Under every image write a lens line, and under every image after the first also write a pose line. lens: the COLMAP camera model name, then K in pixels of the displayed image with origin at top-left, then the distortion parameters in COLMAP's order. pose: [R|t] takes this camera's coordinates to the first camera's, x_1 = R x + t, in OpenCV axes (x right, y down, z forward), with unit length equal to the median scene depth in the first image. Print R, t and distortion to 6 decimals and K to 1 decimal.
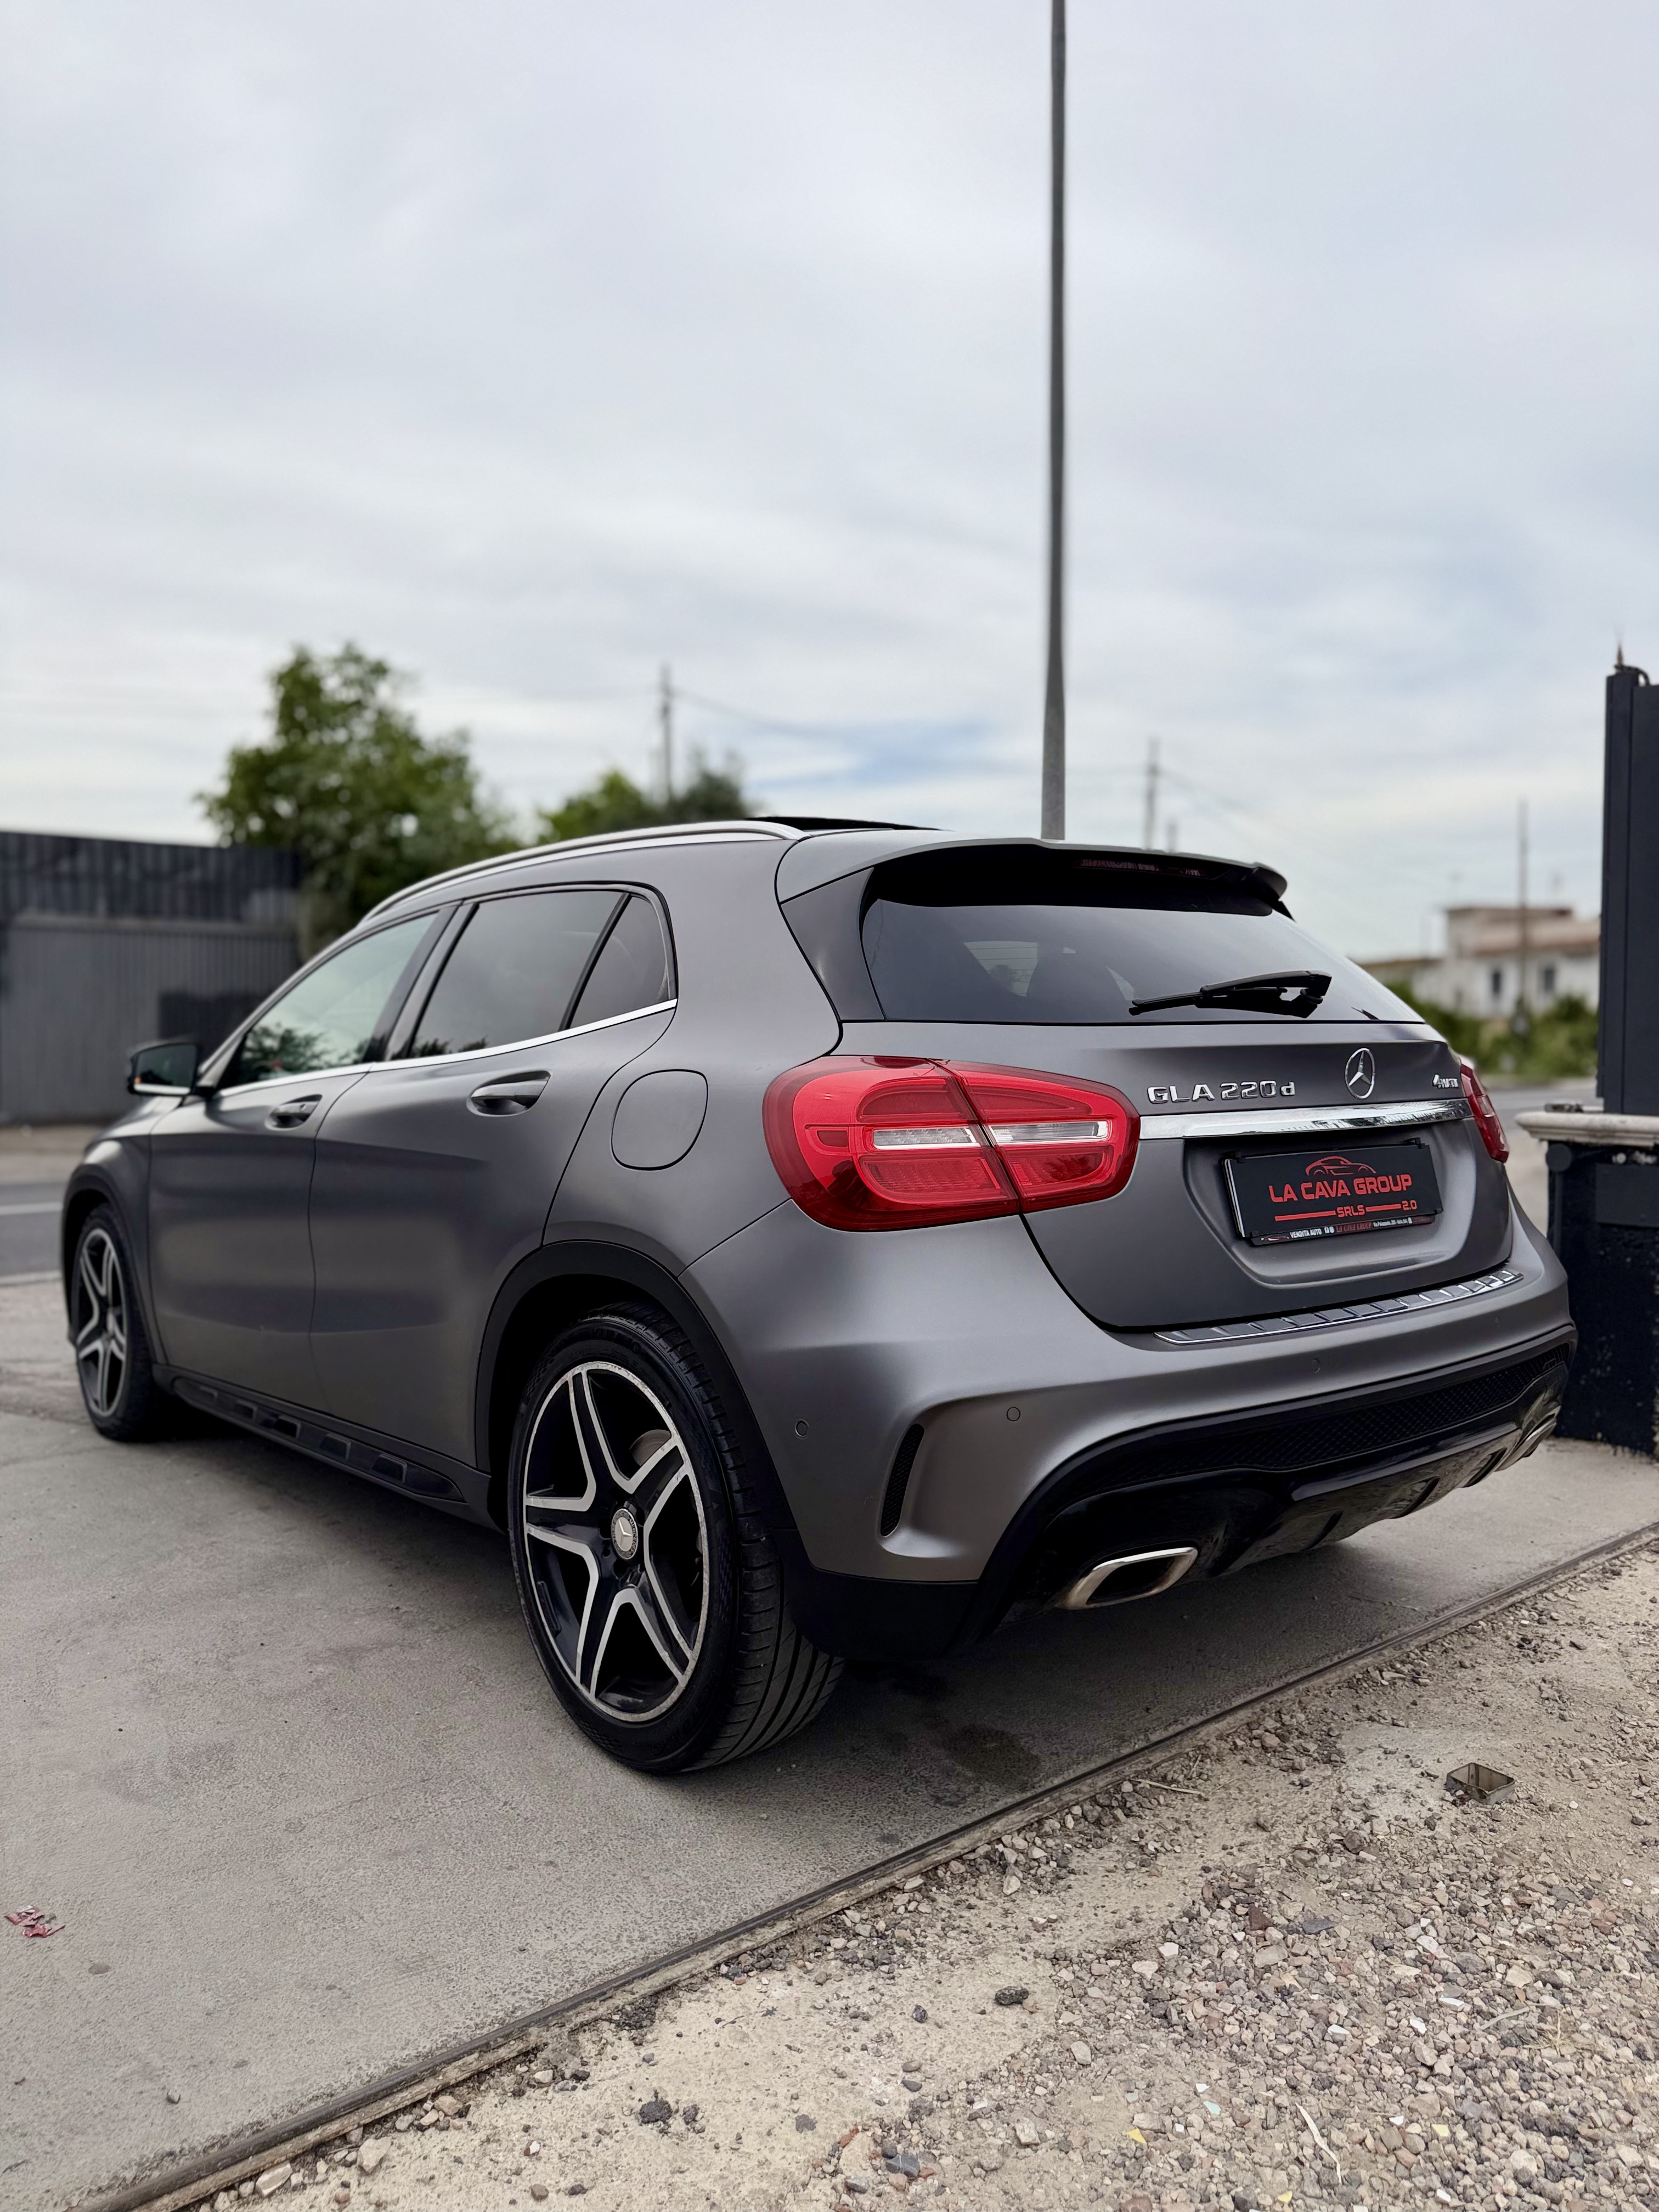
lens RADIAL K [[1596.7, 0, 834.0], [0, 1596.7, 1125.1], [0, 0, 1]] dist [0.013801, -0.014801]
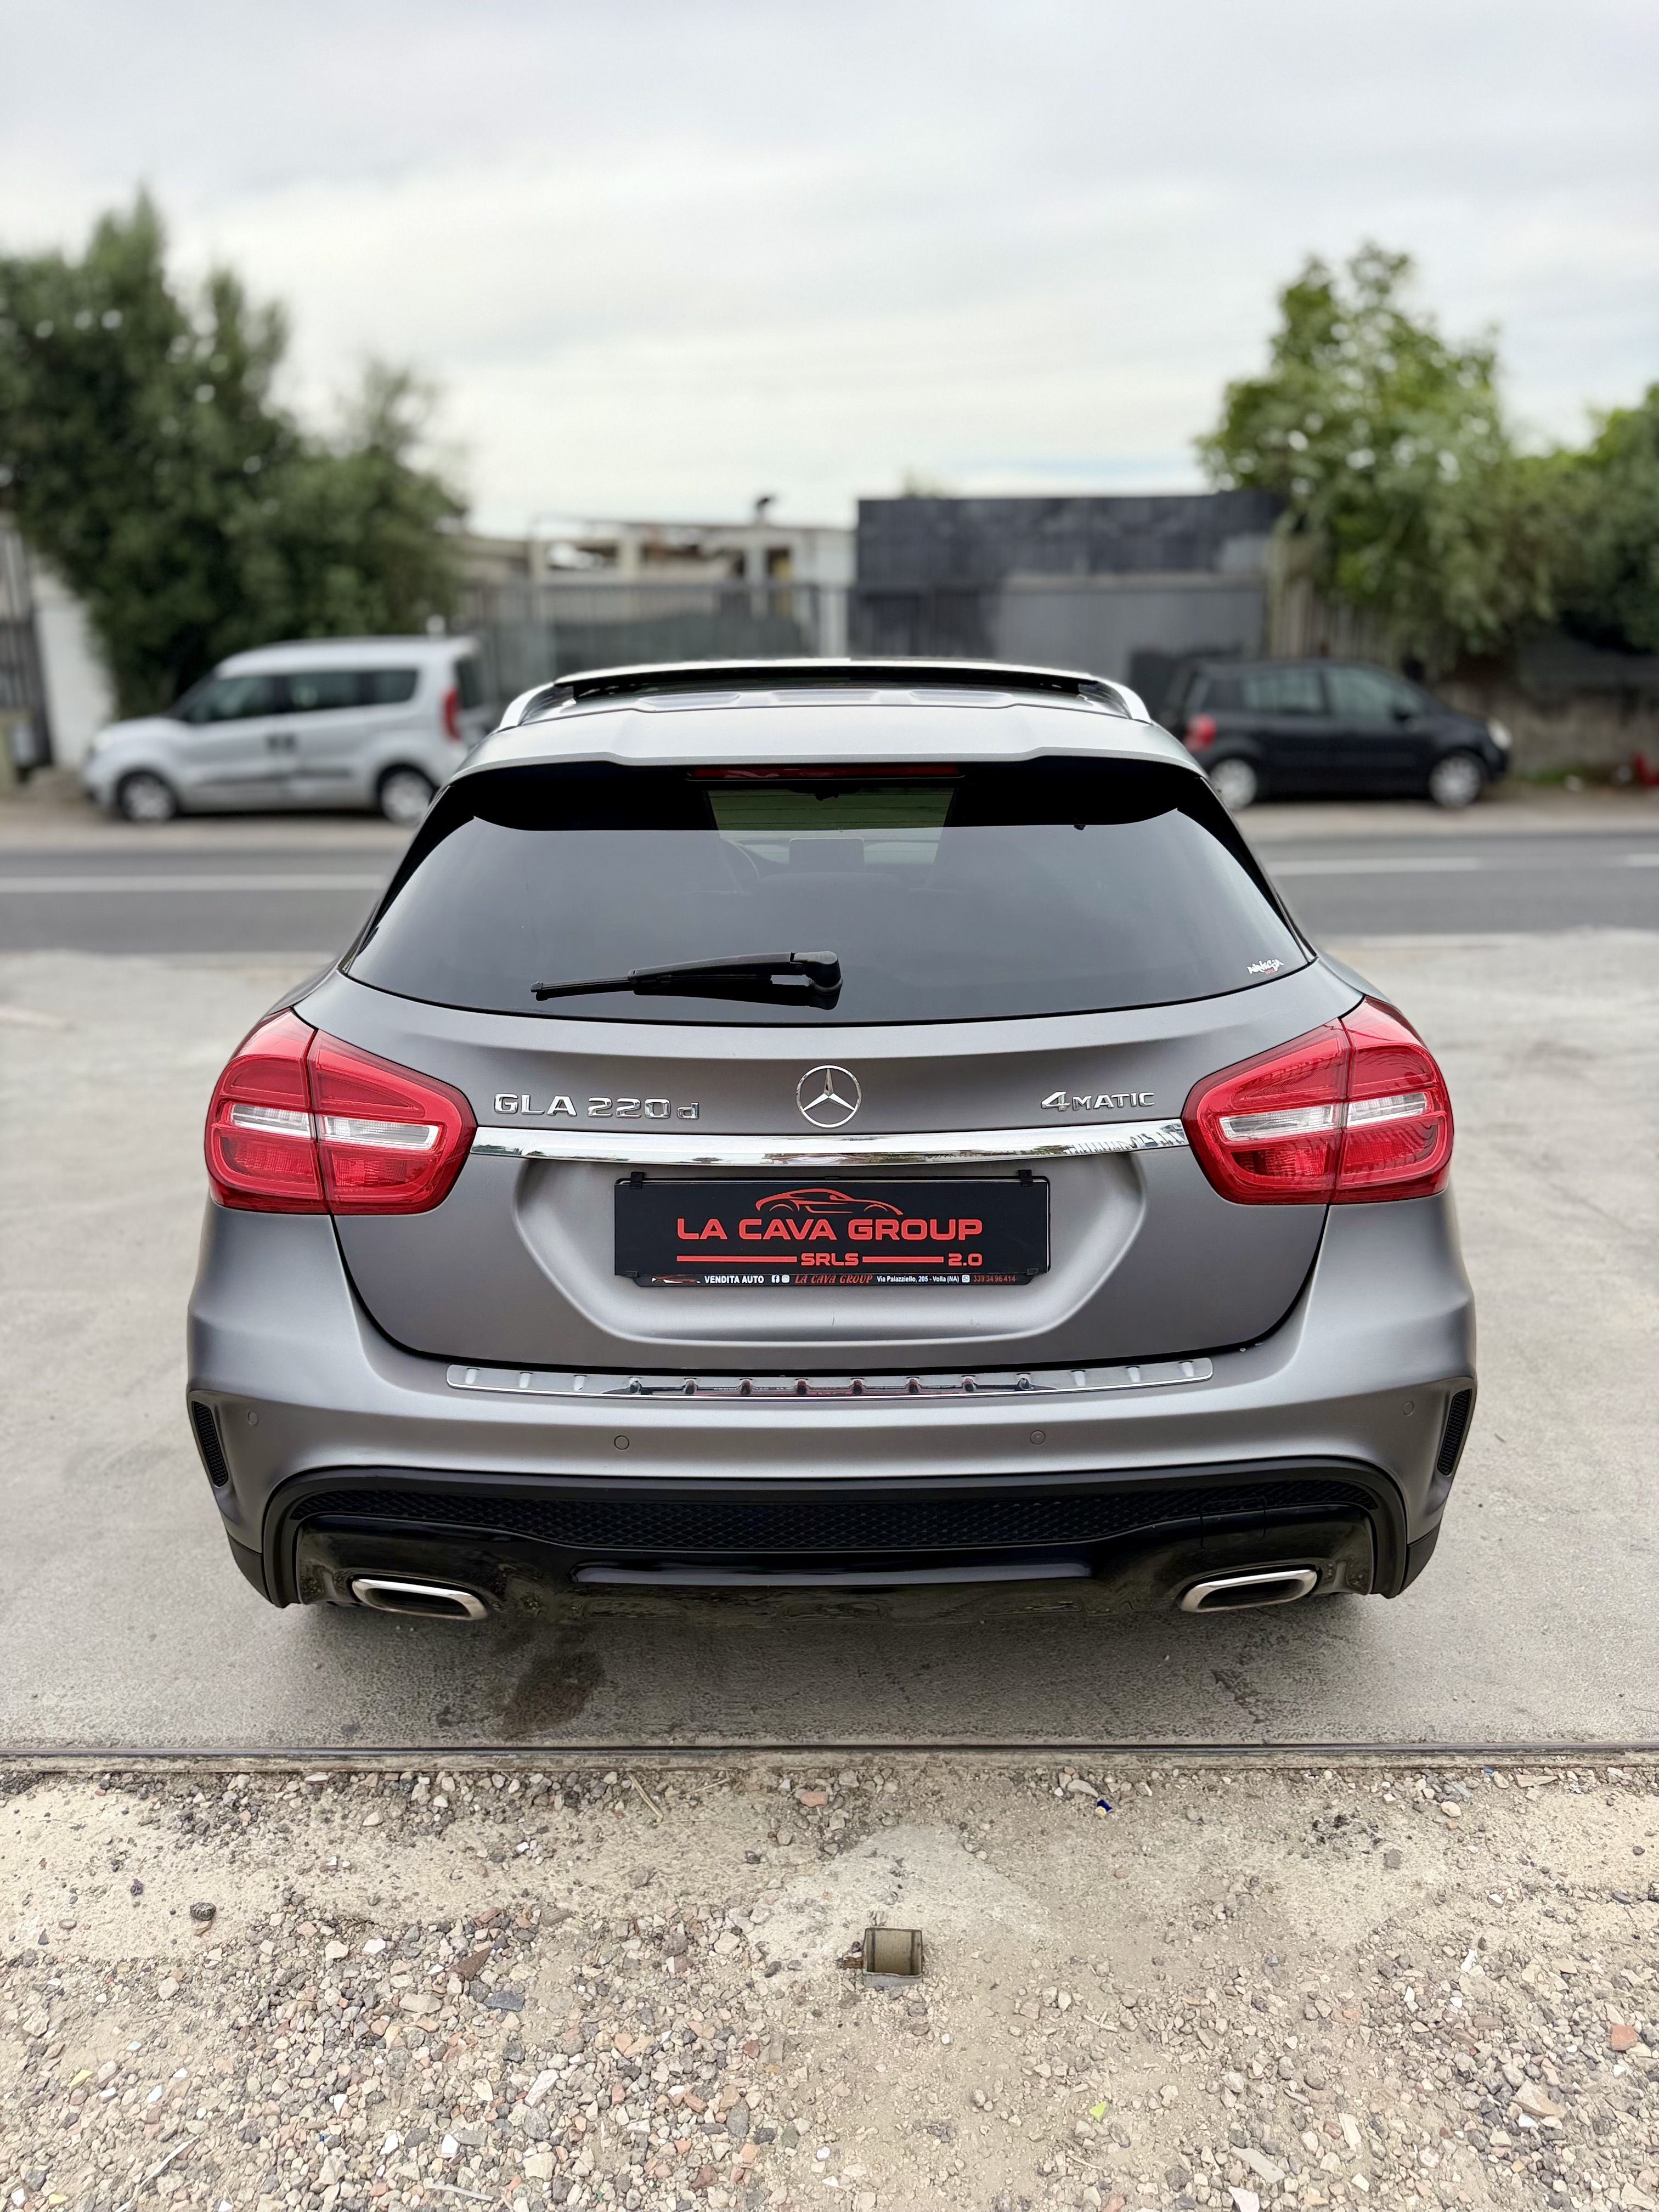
lens RADIAL K [[1596.7, 0, 827.2], [0, 1596.7, 1085.2], [0, 0, 1]] dist [0.013801, -0.014801]
pose [[0.760578, 0.158272, -0.629660, 0.820272], [-0.021025, 0.975327, 0.219763, -0.208248], [0.648906, -0.153909, 0.745139, 0.426601]]
